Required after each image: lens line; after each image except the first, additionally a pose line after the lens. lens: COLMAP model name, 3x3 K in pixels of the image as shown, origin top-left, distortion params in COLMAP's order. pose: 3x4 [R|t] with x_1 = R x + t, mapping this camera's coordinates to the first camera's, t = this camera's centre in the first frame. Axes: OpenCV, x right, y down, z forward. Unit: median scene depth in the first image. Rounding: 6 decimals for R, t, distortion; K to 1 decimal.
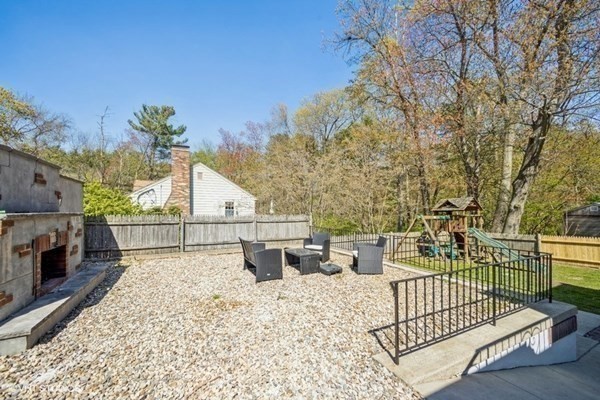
lens RADIAL K [[247.0, 0, 301.1], [0, 247.0, 216.6], [0, 0, 1]] dist [-0.000007, 0.000088]
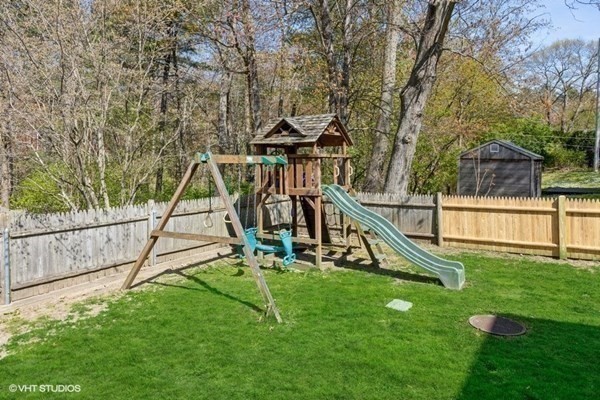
lens RADIAL K [[416.9, 0, 300.0], [0, 416.9, 200.0], [0, 0, 1]] dist [-0.000910, -0.000339]
pose [[0.874096, -0.039028, 0.484182, 0.277760], [-0.006179, 0.995793, 0.091422, 0.005875], [-0.485713, -0.082903, 0.870178, 0.372040]]
